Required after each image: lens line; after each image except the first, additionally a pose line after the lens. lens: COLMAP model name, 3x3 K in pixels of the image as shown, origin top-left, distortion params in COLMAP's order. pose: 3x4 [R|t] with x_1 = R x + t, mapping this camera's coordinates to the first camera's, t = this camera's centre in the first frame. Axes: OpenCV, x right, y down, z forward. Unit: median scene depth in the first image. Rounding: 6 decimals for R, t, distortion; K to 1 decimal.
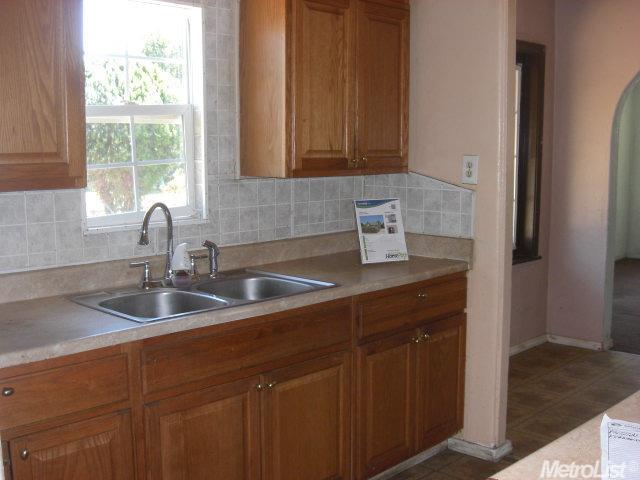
lens RADIAL K [[723.5, 0, 319.9], [0, 723.5, 239.4], [0, 0, 1]] dist [-0.125079, 0.000000]
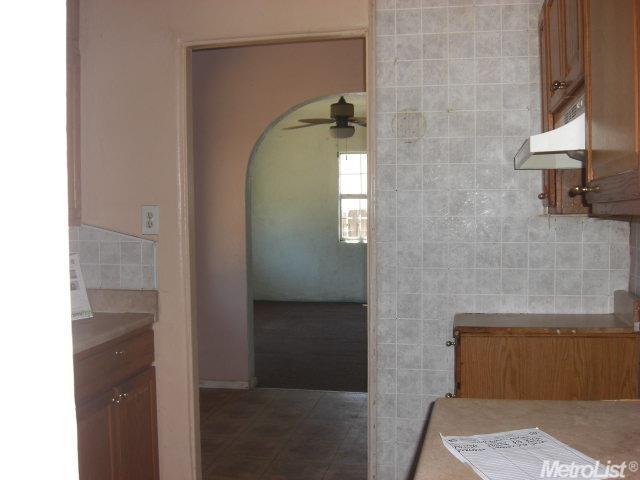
lens RADIAL K [[723.5, 0, 320.0], [0, 723.5, 239.9], [0, 0, 1]] dist [-0.125079, 0.000000]
pose [[0.833809, -0.033991, 0.551005, -0.139448], [0.072789, 0.996158, -0.048697, -0.005090], [-0.547233, 0.080711, 0.833080, 0.054136]]
